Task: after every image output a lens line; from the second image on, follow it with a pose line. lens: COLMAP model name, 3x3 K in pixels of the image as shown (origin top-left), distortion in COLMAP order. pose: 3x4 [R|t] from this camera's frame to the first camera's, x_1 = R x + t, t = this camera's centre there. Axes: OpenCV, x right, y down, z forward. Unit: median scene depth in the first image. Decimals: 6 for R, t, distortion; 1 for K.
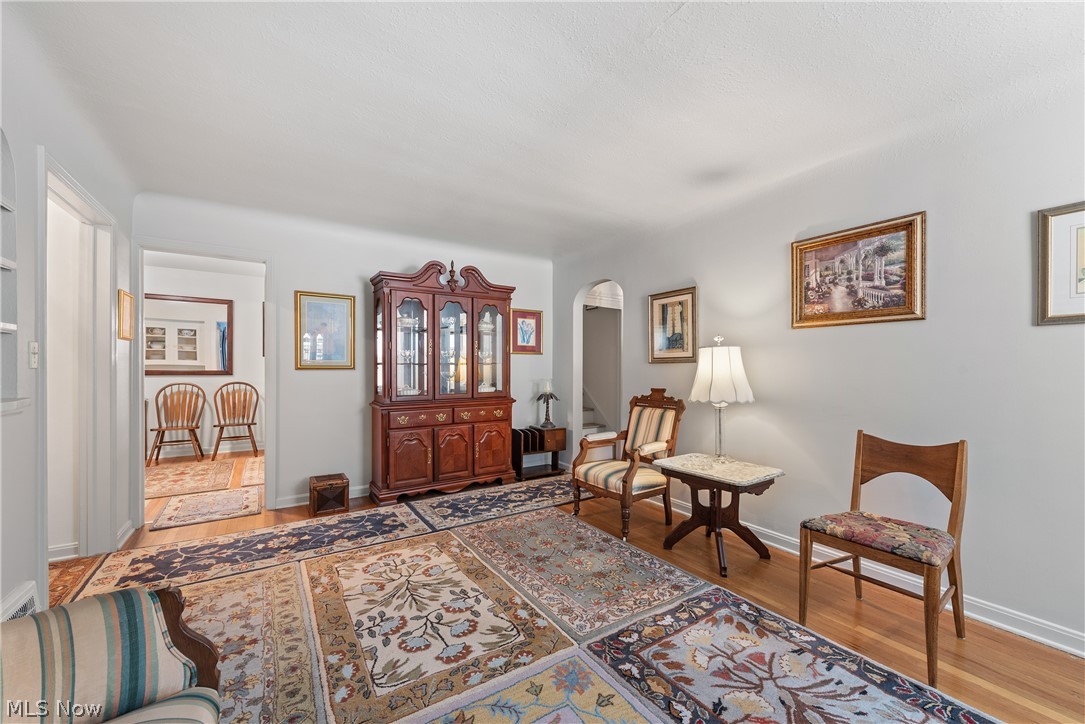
lens RADIAL K [[427.7, 0, 544.3], [0, 427.7, 364.7], [0, 0, 1]] dist [0.013557, -0.002242]
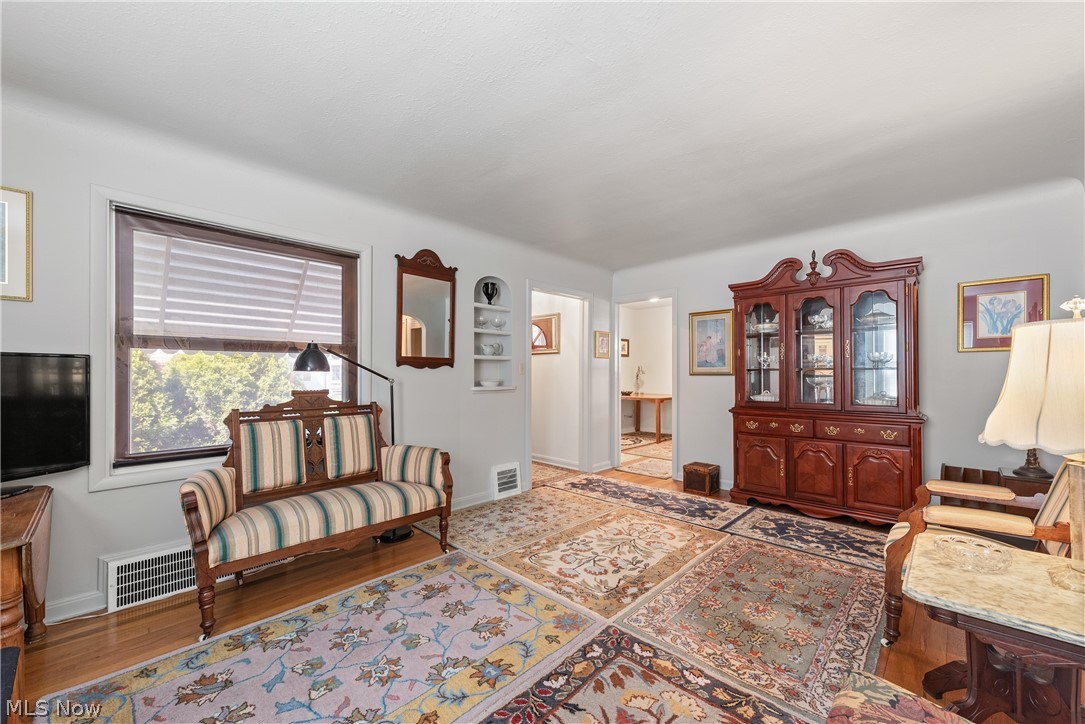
lens RADIAL K [[427.7, 0, 538.0], [0, 427.7, 368.9], [0, 0, 1]] dist [0.013557, -0.002242]
pose [[0.217746, -0.012808, -0.975921, 0.788217], [0.006907, 0.999909, -0.011581, 0.006160], [0.975981, -0.004219, 0.217815, 0.401812]]
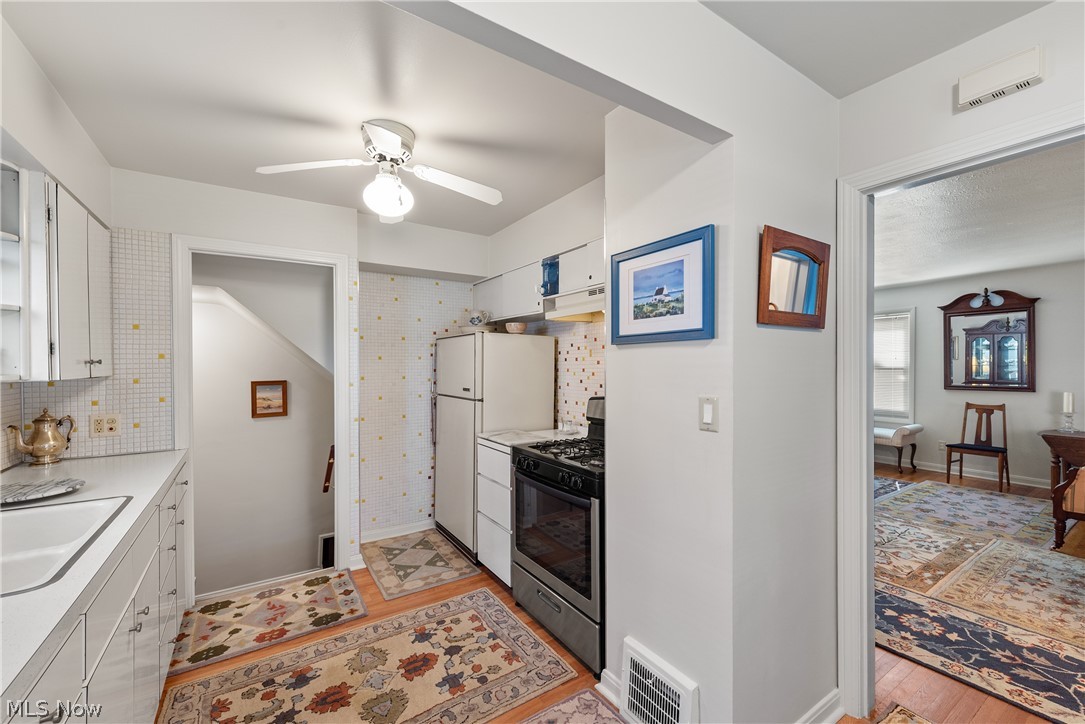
lens RADIAL K [[440.7, 0, 541.0], [0, 440.7, 367.8], [0, 0, 1]] dist [0.008266, -0.001673]
pose [[-0.009195, -0.008483, 0.999922, -1.554224], [-0.002393, 0.999961, 0.008461, -0.070070], [-0.999955, -0.002315, -0.009215, 1.879447]]
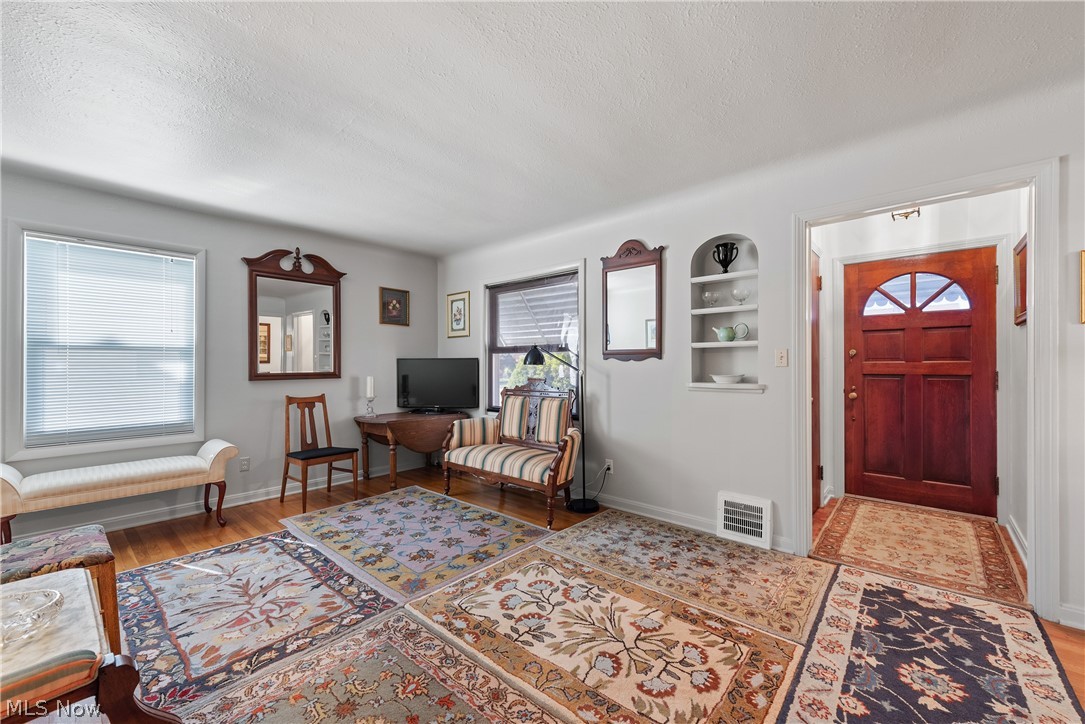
lens RADIAL K [[427.7, 0, 545.7], [0, 427.7, 366.9], [0, 0, 1]] dist [0.013557, -0.002242]
pose [[-0.961735, 0.000604, -0.273981, 0.021480], [0.001787, 0.999990, -0.004071, 0.009985], [0.273975, -0.004405, -0.961727, 1.544722]]
